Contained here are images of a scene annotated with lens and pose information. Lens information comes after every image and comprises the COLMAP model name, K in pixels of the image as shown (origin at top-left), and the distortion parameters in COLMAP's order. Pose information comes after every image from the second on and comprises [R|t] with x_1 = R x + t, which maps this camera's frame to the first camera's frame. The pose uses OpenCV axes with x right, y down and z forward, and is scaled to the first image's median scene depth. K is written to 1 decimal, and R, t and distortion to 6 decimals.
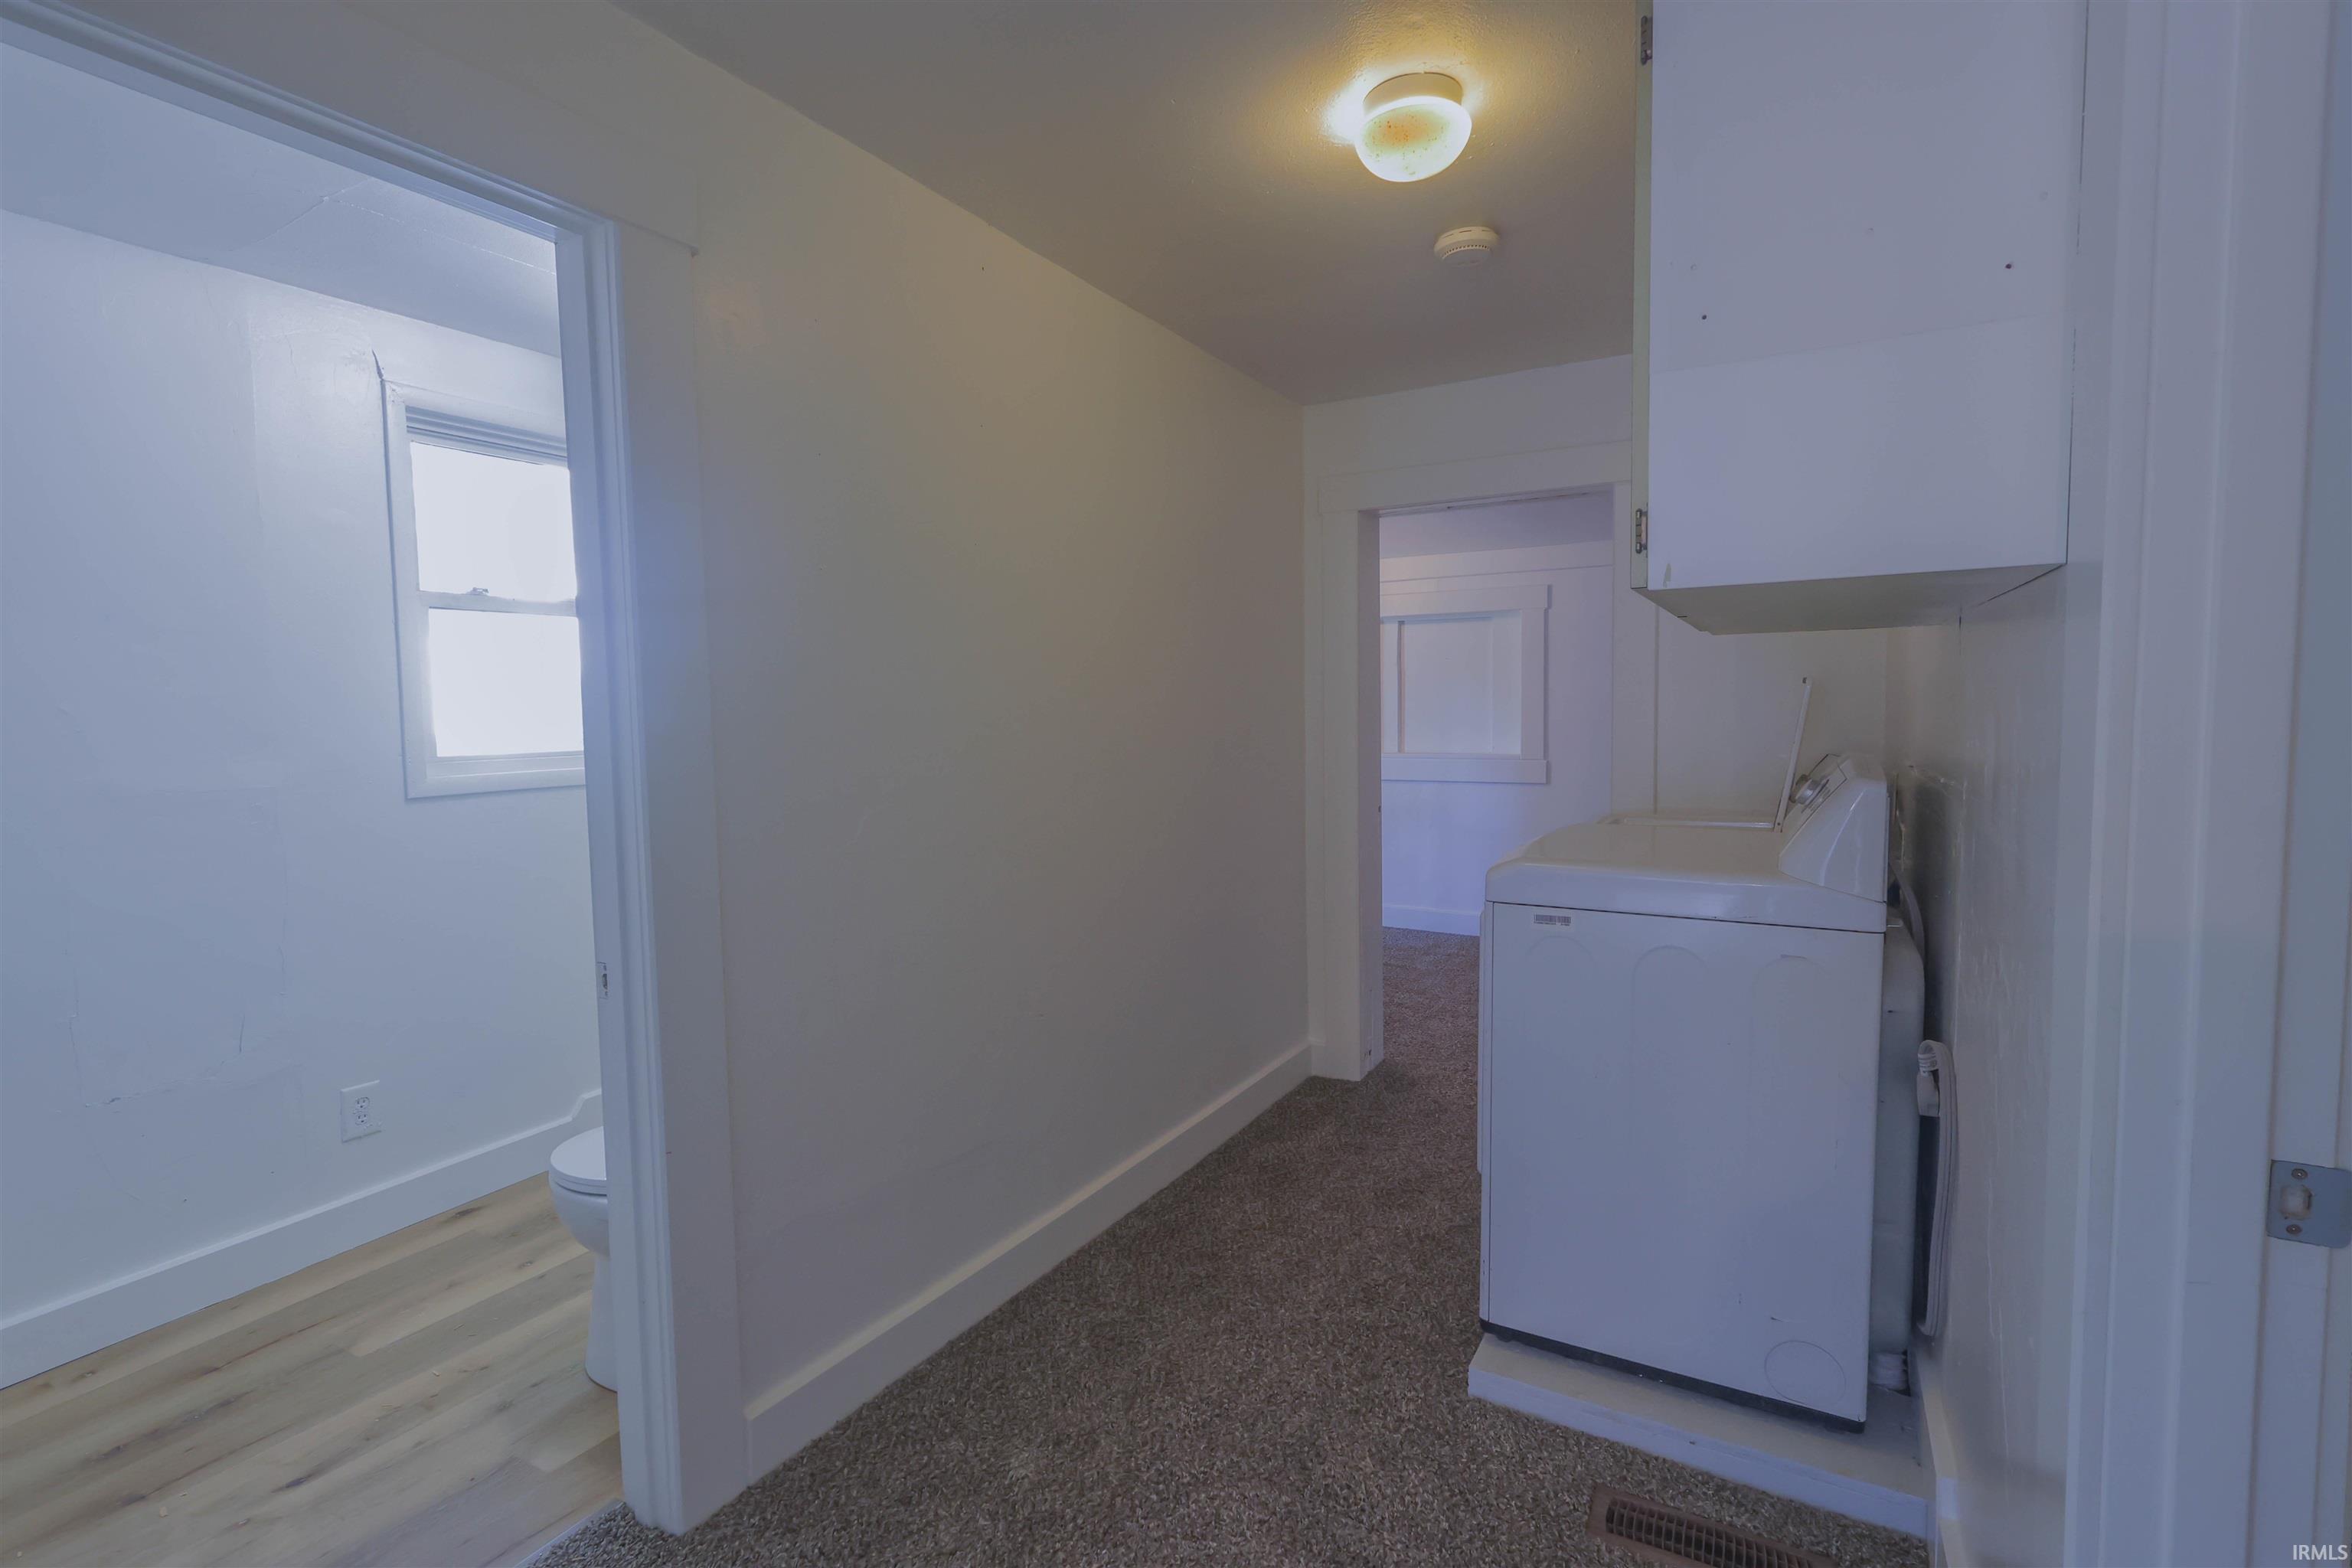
lens RADIAL K [[1060.9, 0, 1170.4], [0, 1060.9, 765.9], [0, 0, 1]] dist [-0.015964, -0.000139]
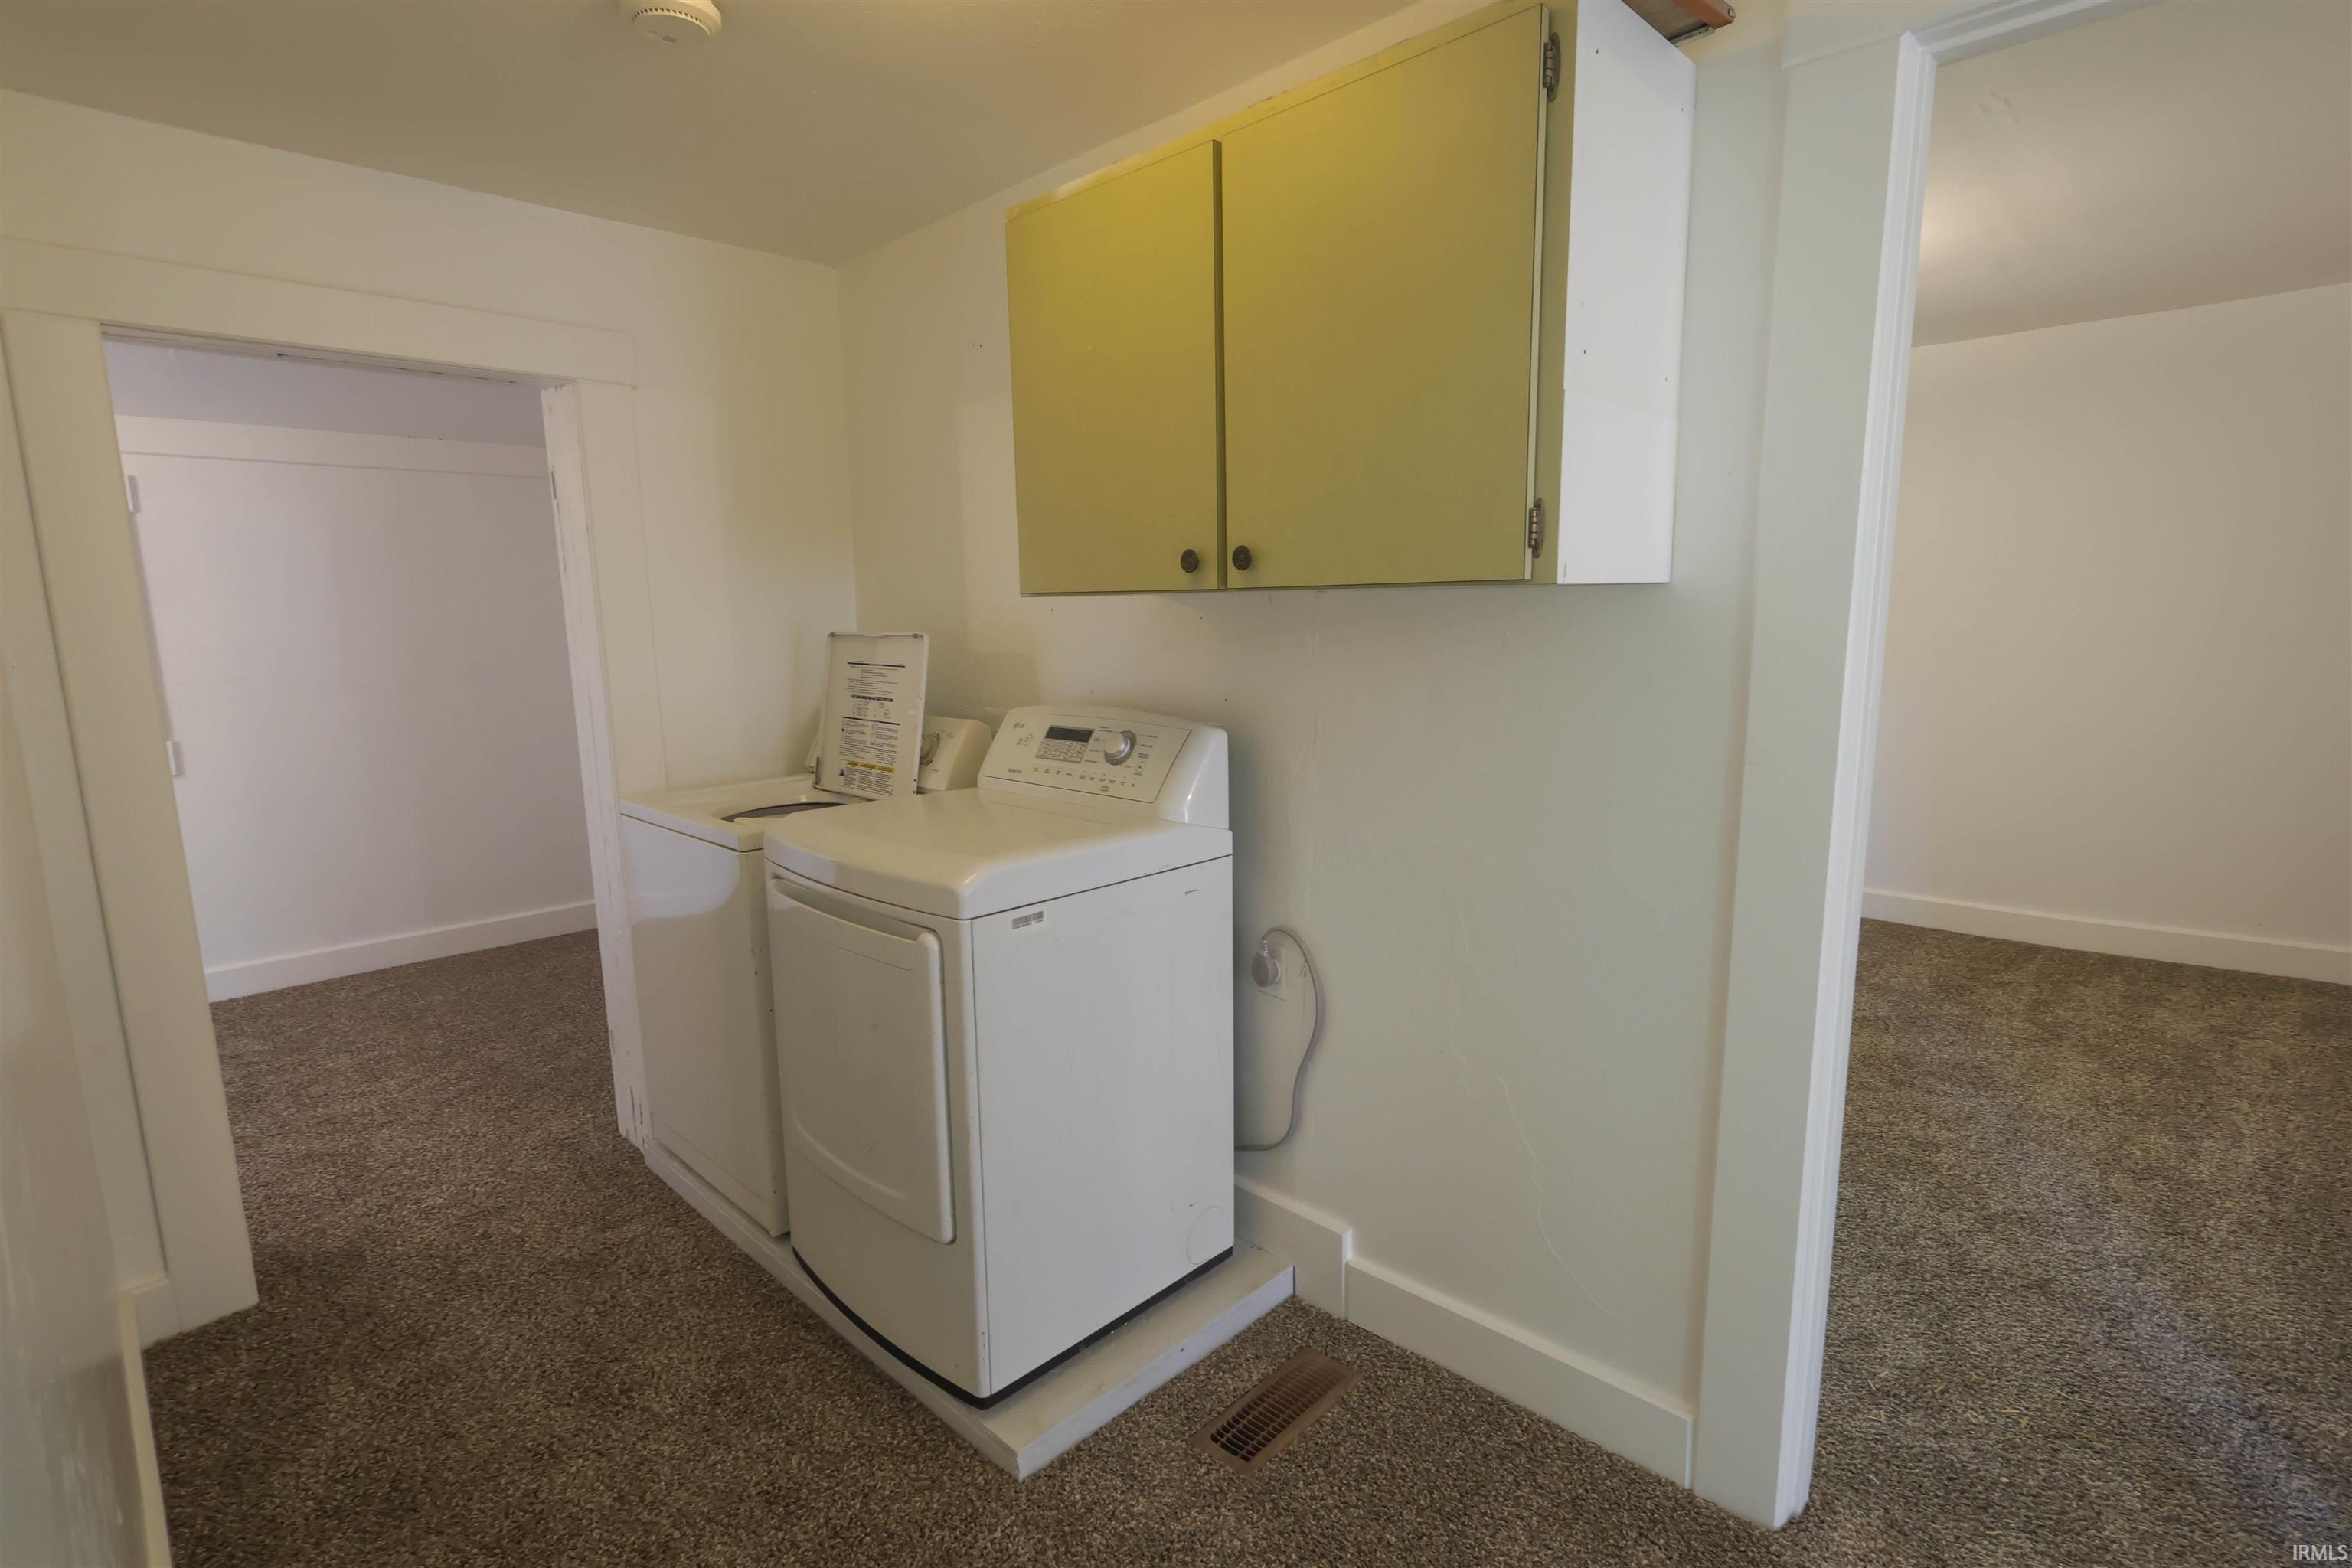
lens RADIAL K [[1107.9, 0, 1176.0], [0, 1107.9, 784.0], [0, 0, 1]] dist [0.002249, 0.001168]
pose [[0.276514, -0.142782, 0.950344, -0.472678], [0.072042, 0.989198, 0.127658, -0.077466], [-0.958306, 0.033165, 0.283813, 0.608183]]
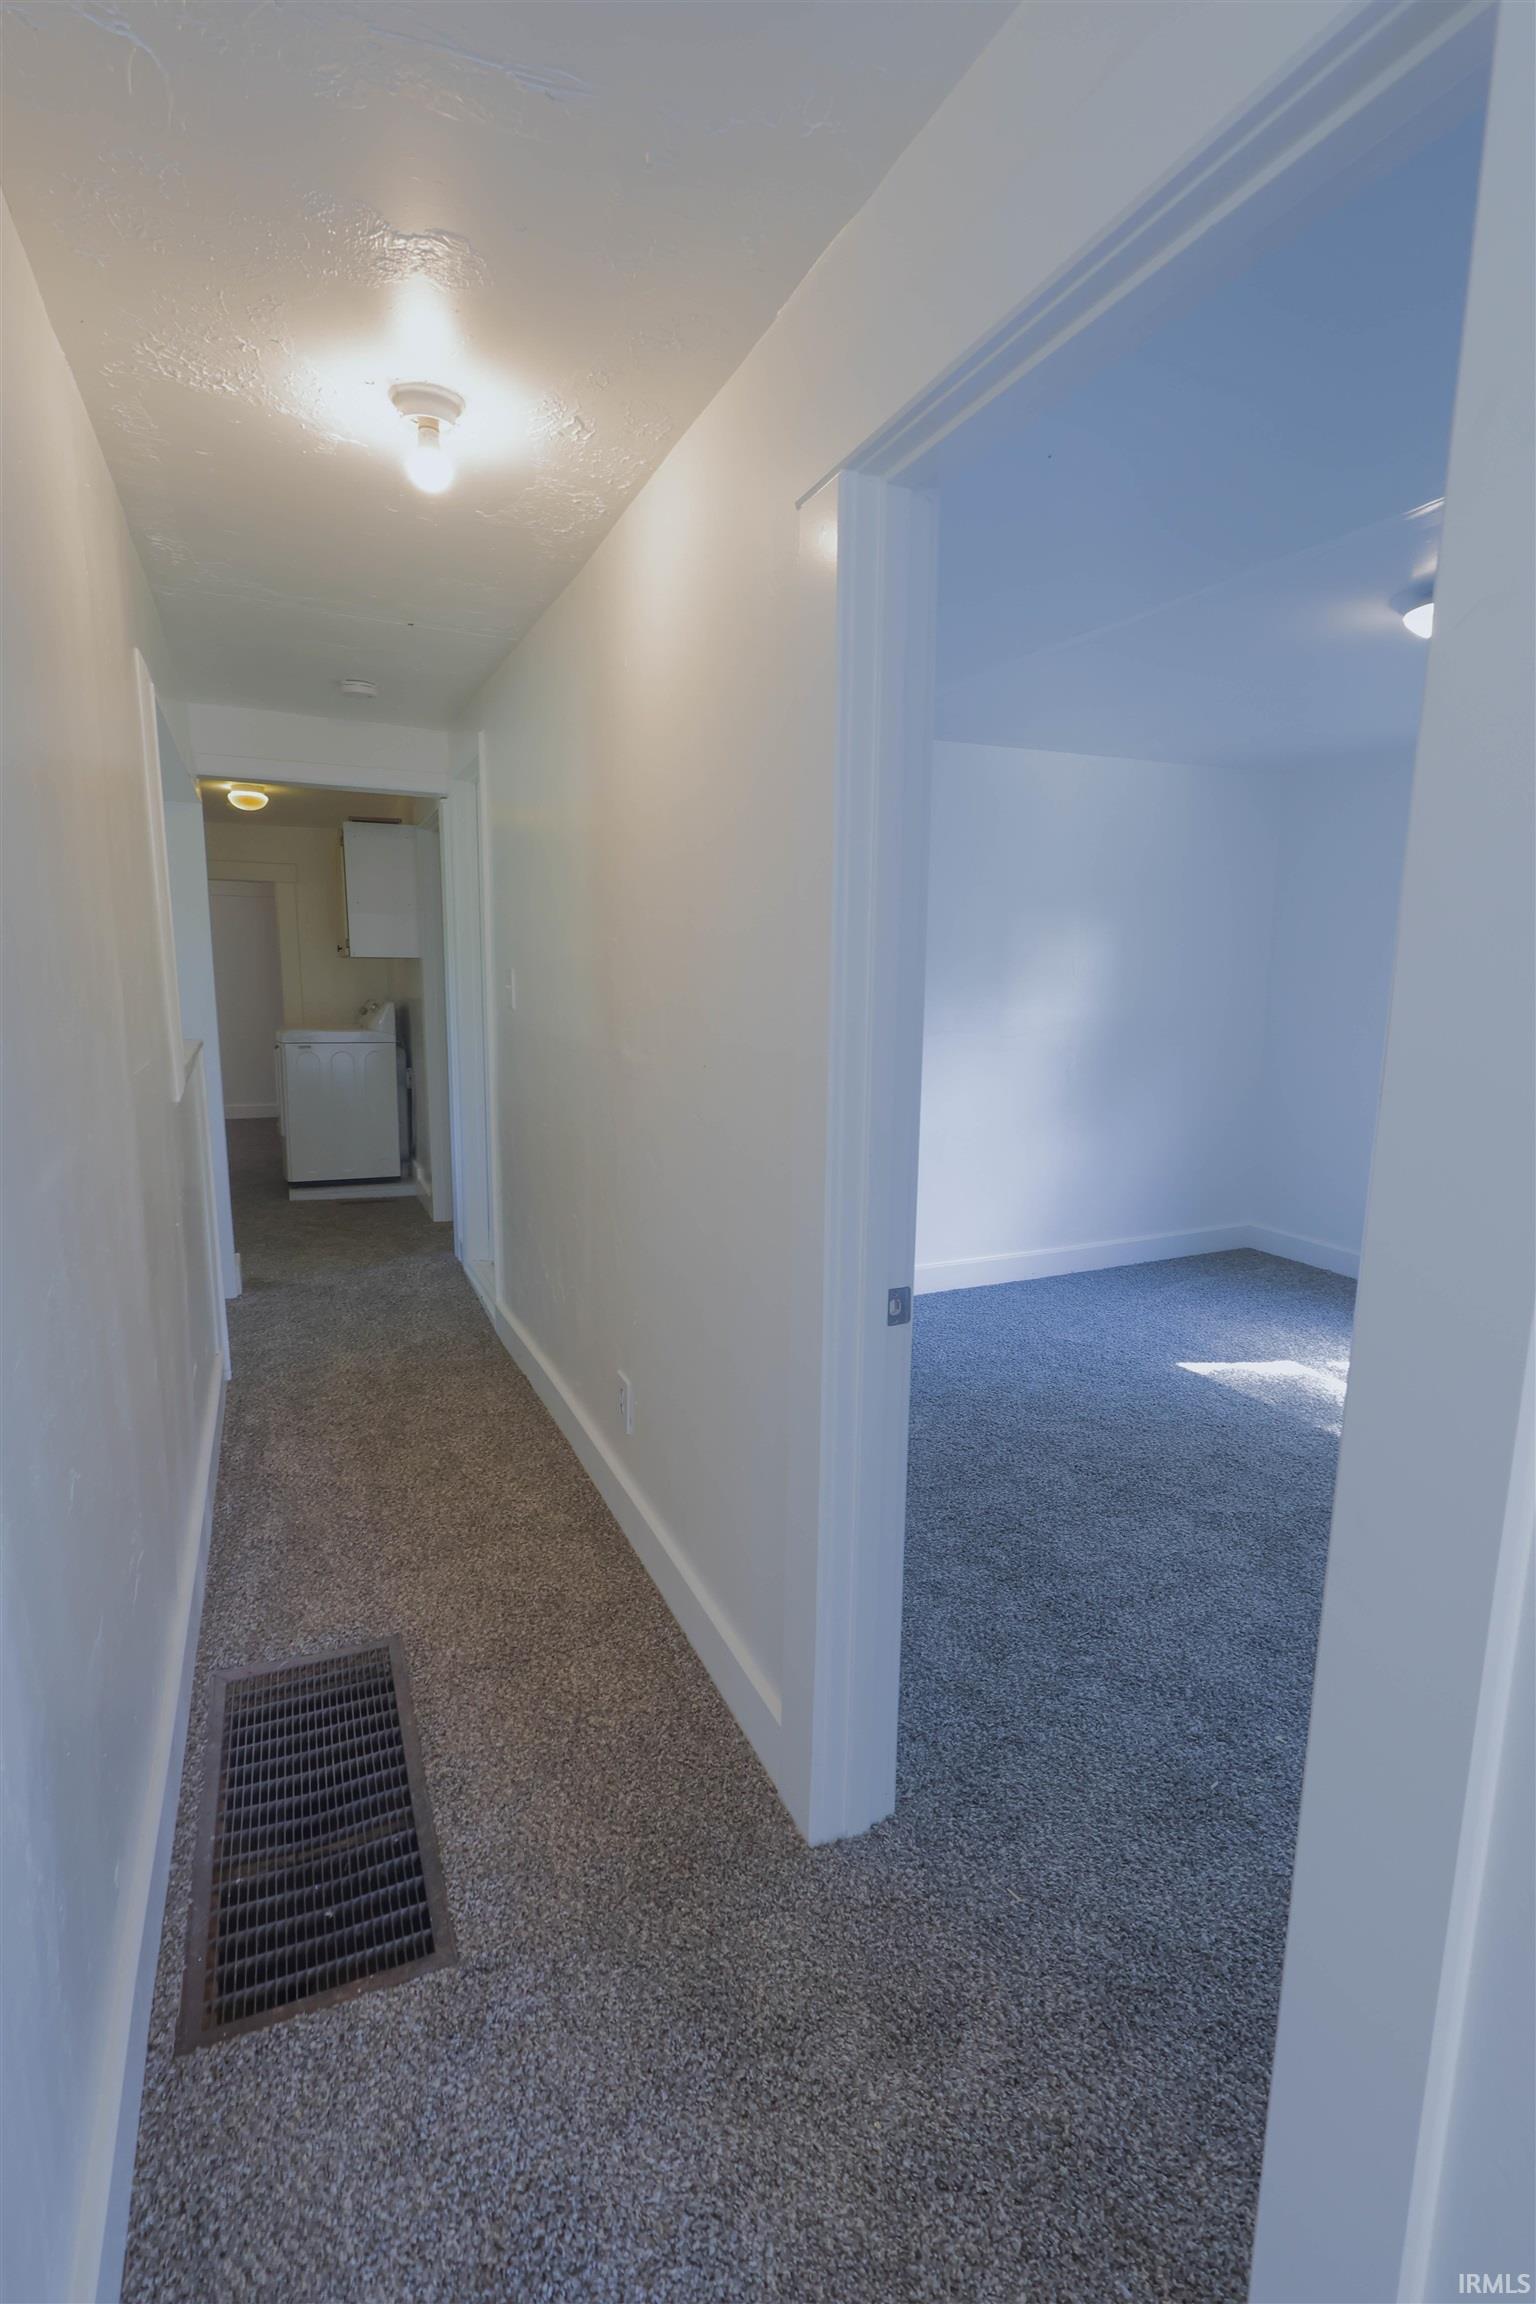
lens RADIAL K [[1039.3, 0, 768.0], [0, 1039.3, 1152.0], [0, 0, 1]] dist [-0.015964, -0.000139]
pose [[0.603999, -0.110910, 0.789230, -1.296240], [0.026190, 0.992497, 0.119431, 0.125632], [-0.796555, -0.051466, 0.602372, -2.017860]]
